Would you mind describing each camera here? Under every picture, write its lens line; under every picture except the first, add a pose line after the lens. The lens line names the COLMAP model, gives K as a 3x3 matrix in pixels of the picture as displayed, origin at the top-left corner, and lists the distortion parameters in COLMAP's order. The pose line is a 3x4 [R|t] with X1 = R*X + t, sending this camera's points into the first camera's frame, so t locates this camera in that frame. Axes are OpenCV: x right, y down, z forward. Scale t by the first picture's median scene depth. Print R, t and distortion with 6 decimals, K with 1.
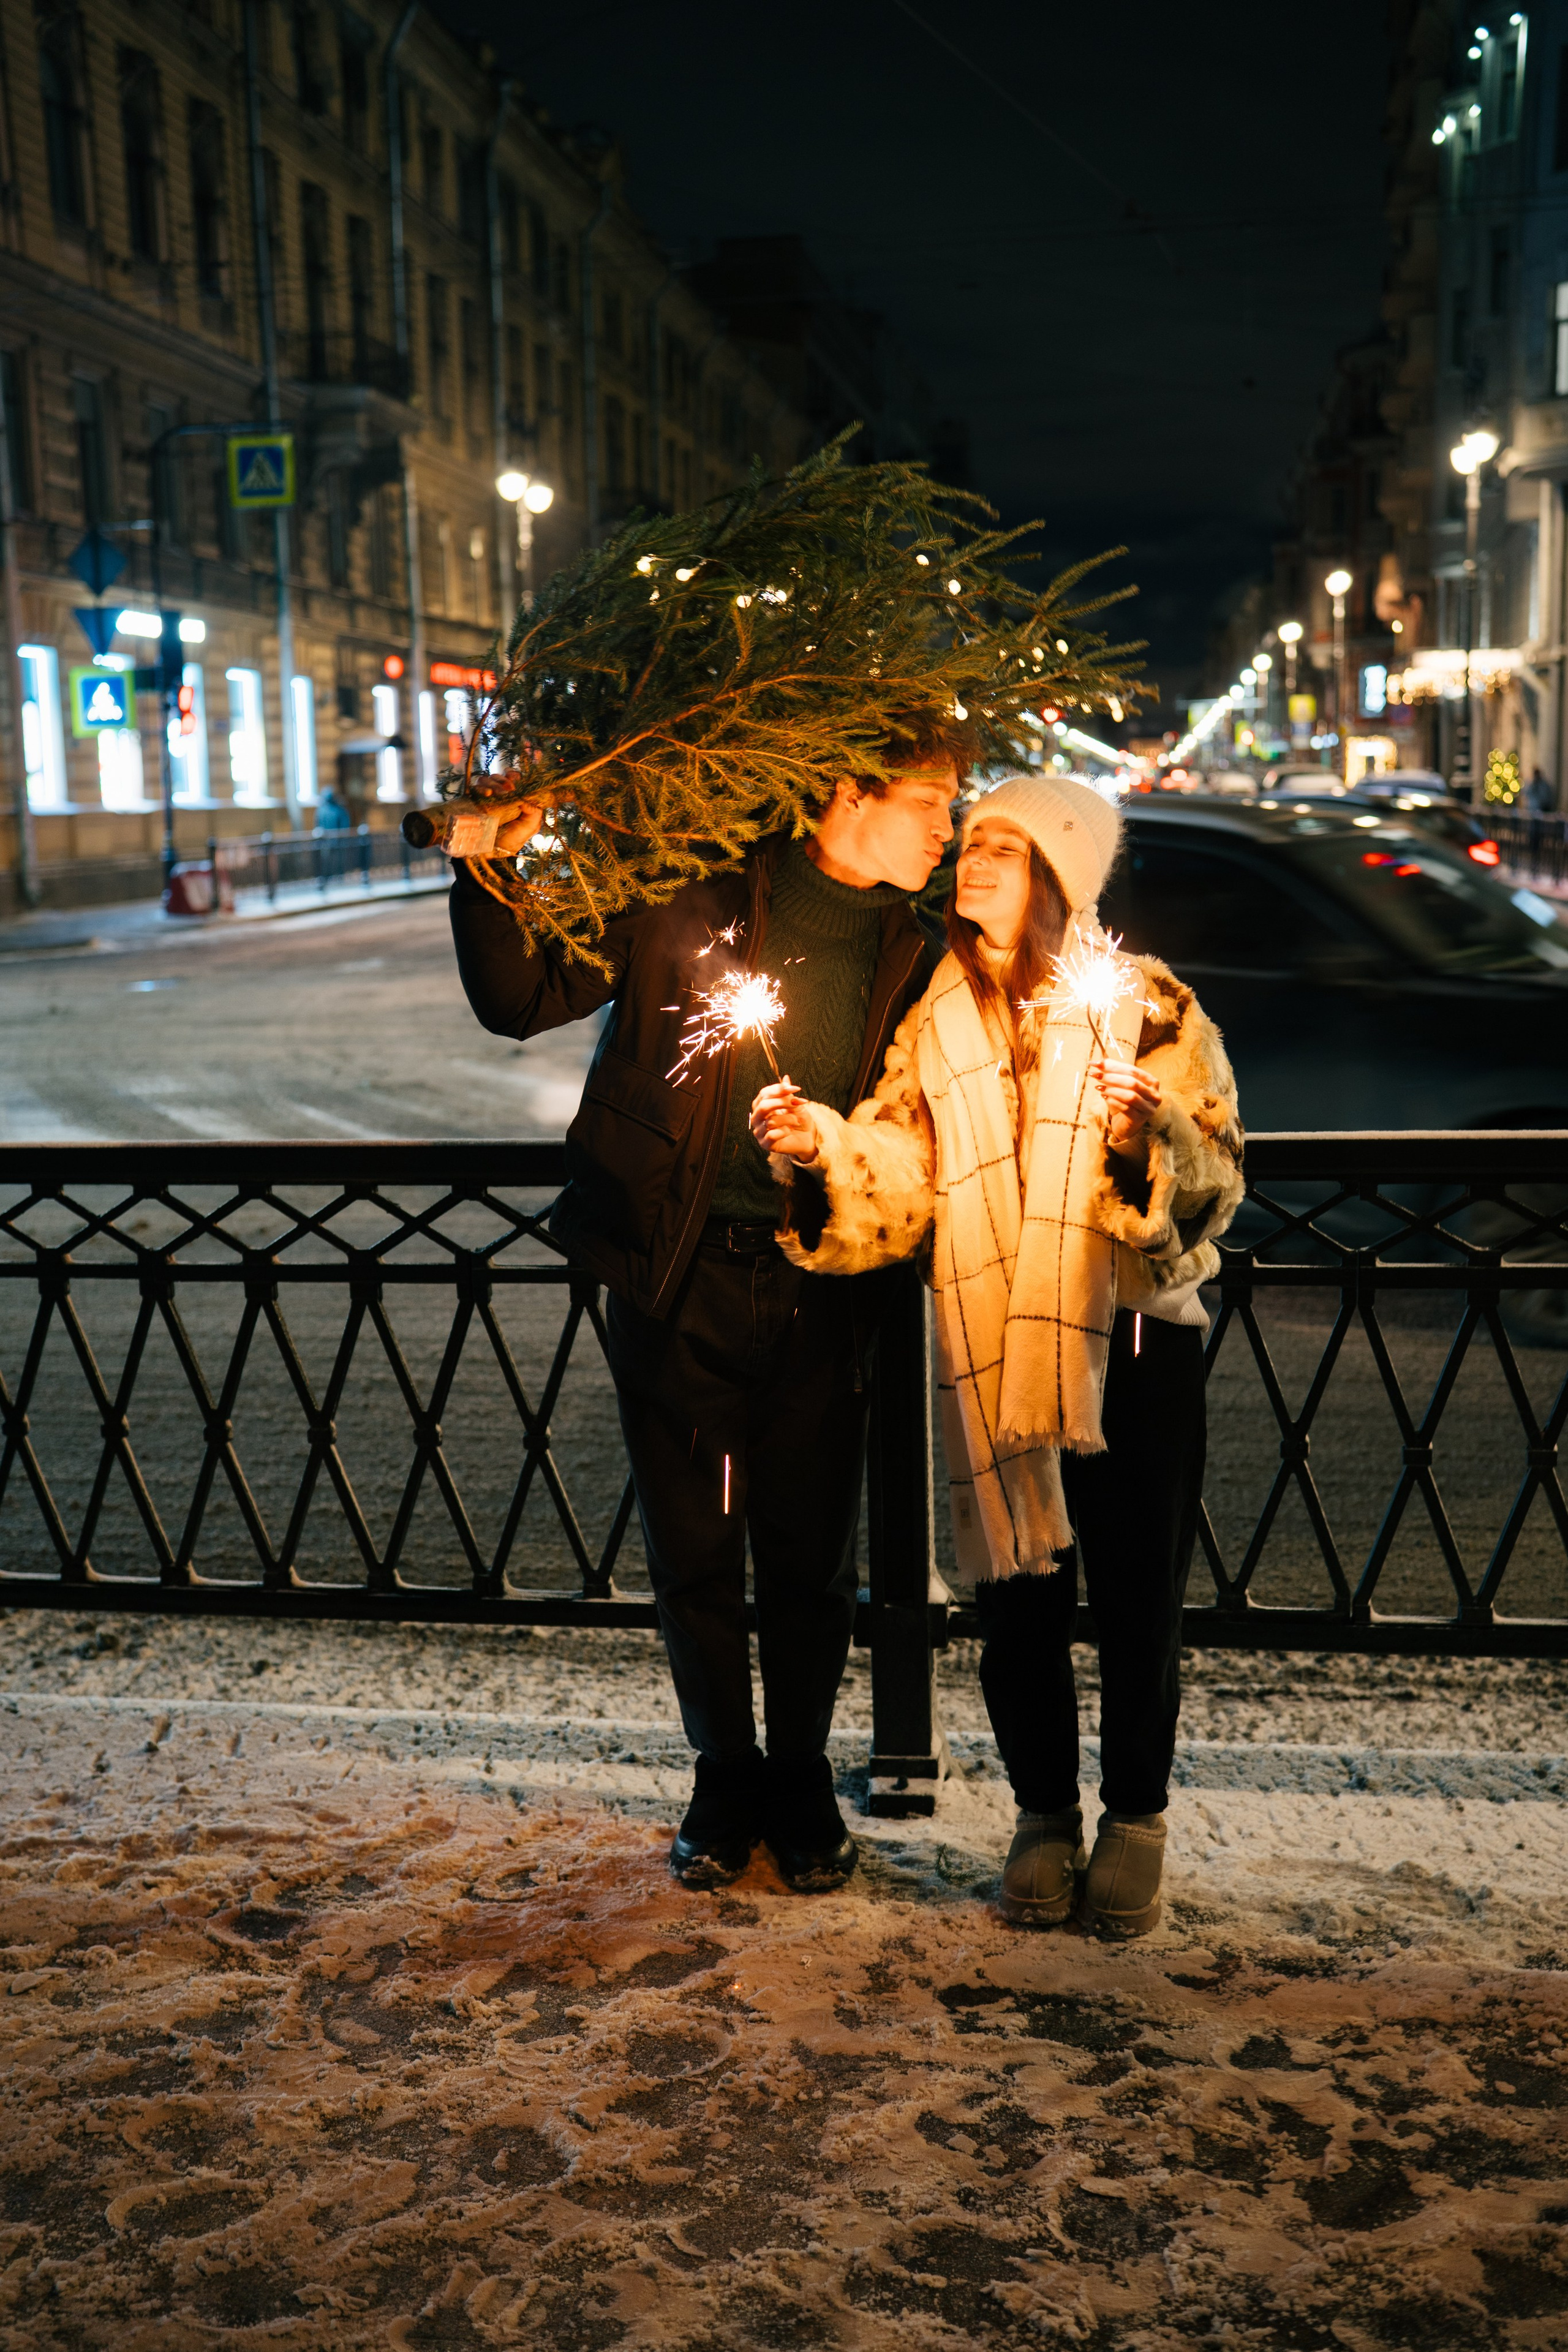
lens RADIAL K [[2324.4, 0, 785.4], [0, 2324.4, 1189.9], [0, 0, 1]] dist [0.037095, 0.000000]
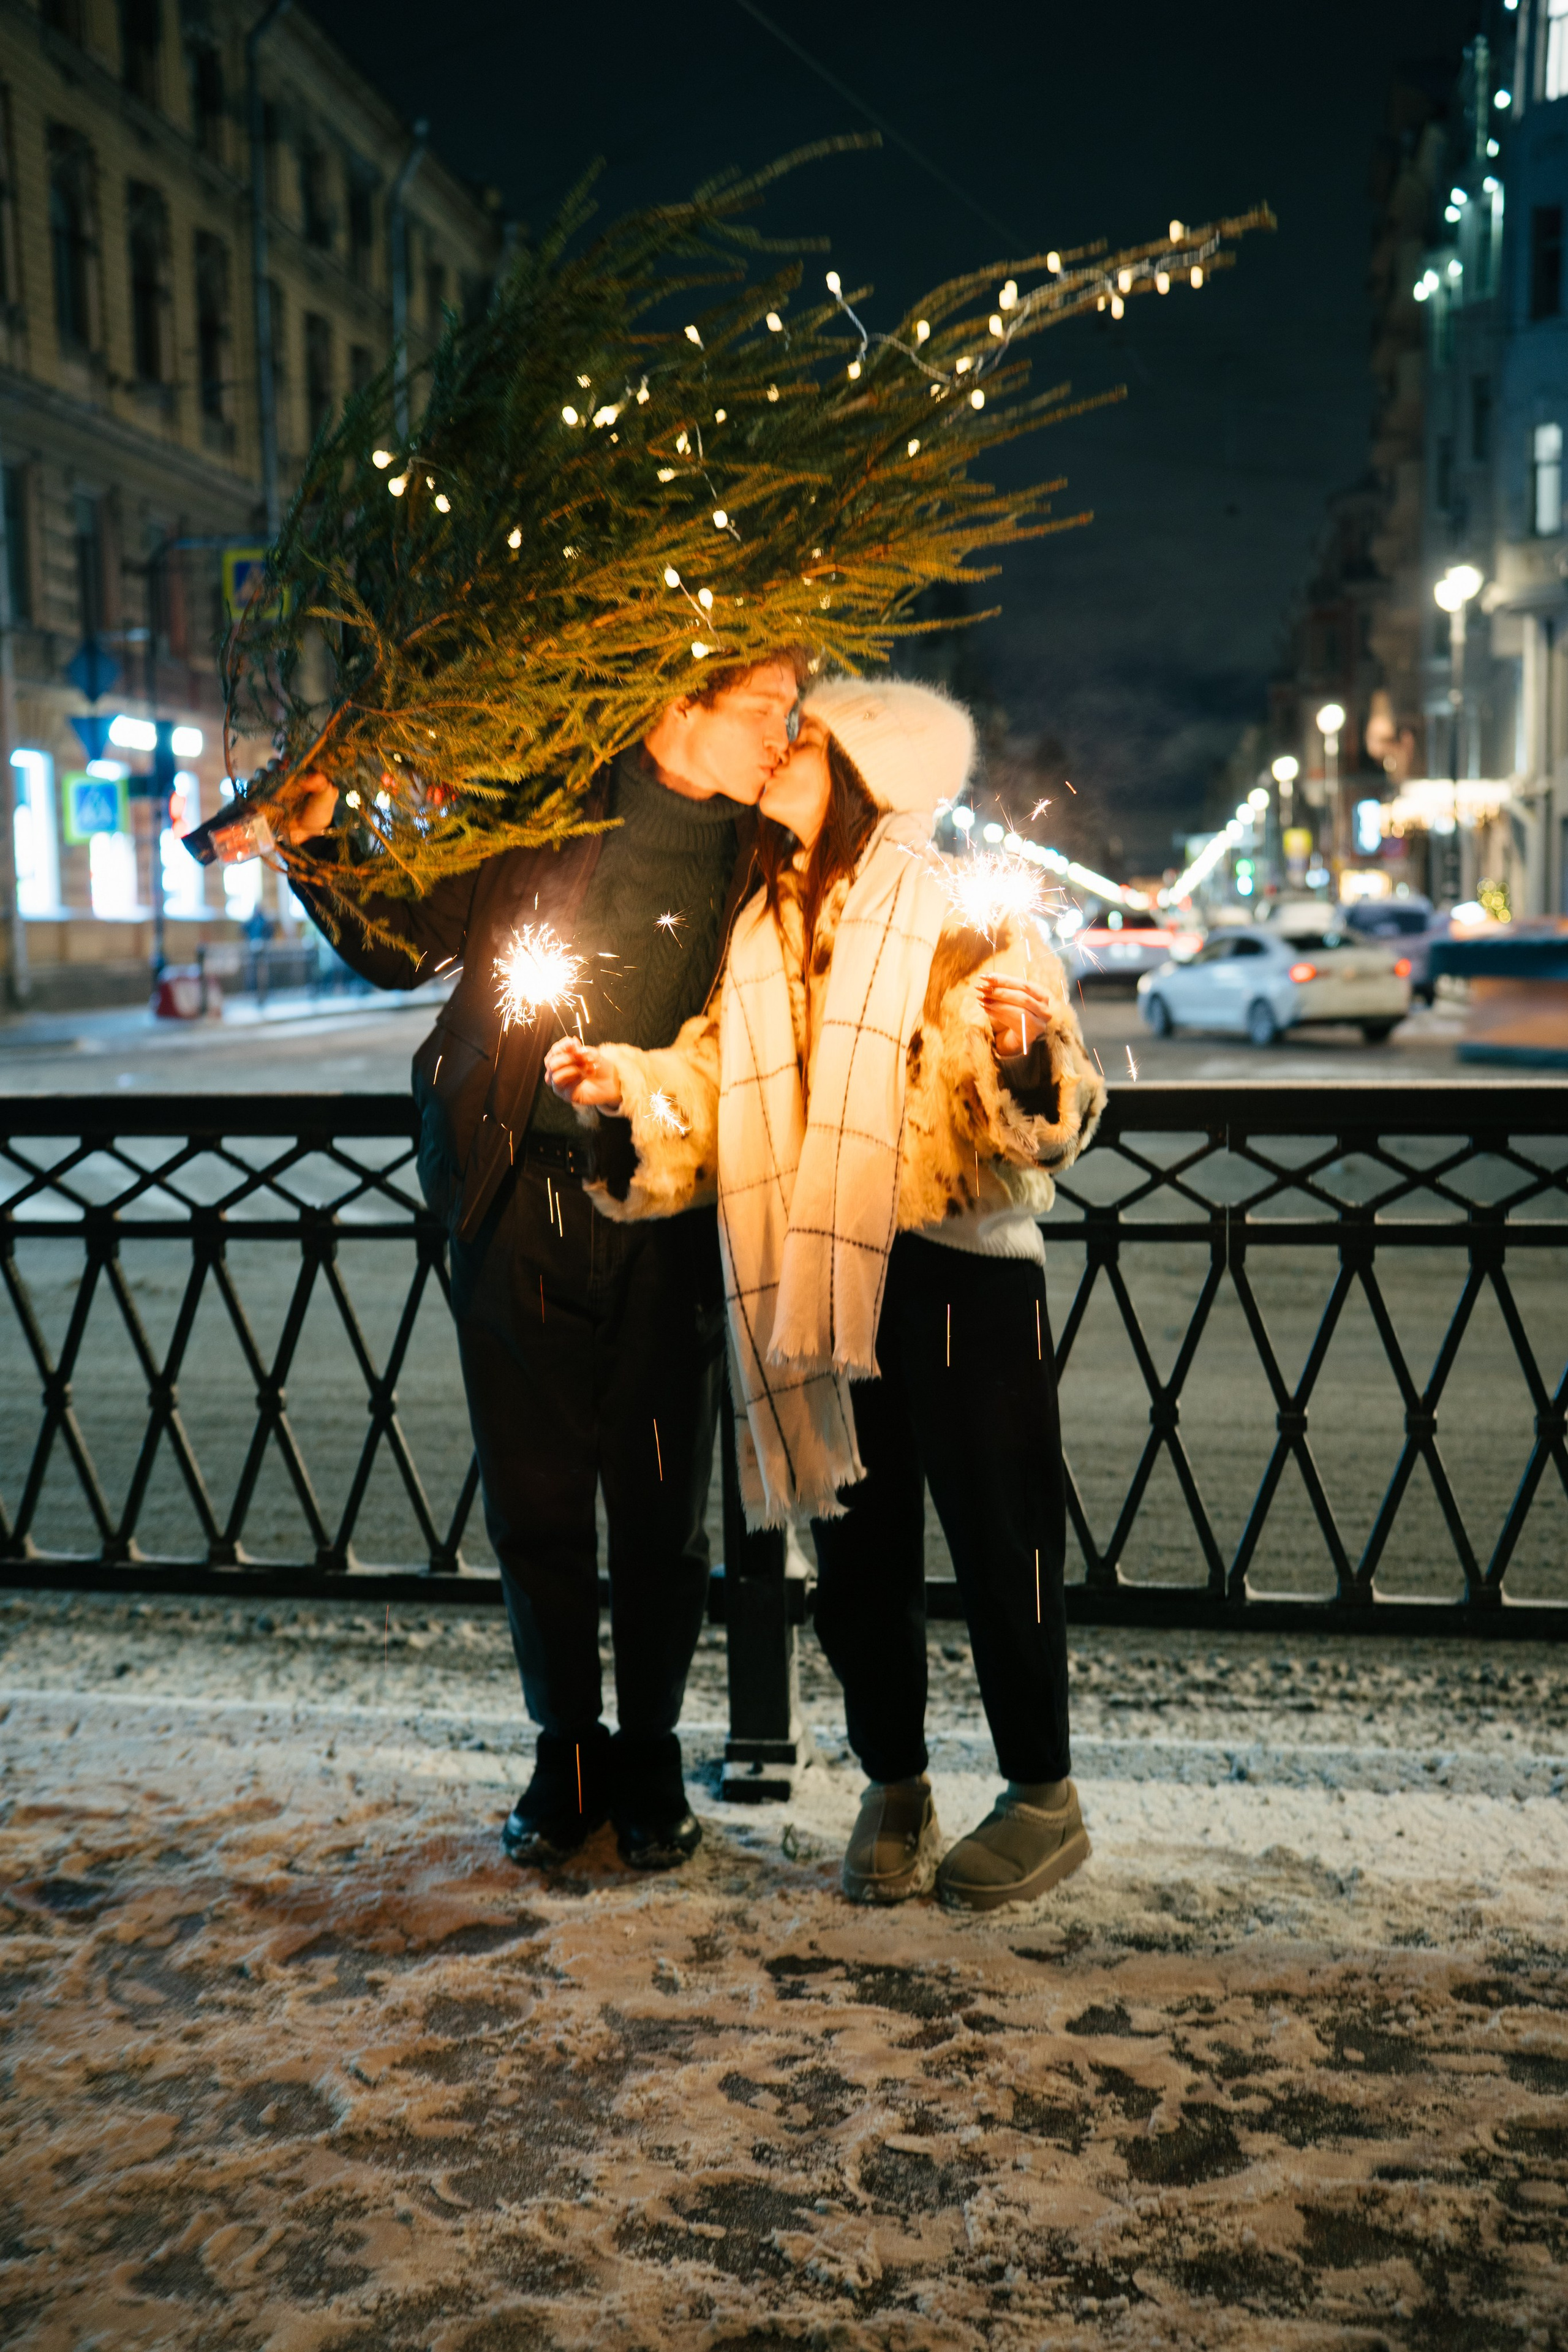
lens RADIAL K [[2324.4, 0, 766.5], [0, 2324.4, 1139.6], [0, 0, 1]] dist [0.037095, 0.000000]
pose [[0.999864, 0.012424, -0.010805, 0.066606], [-0.013252, 0.996686, -0.080264, 0.082824], [0.009772, 0.080397, 0.996715, 0.035258]]
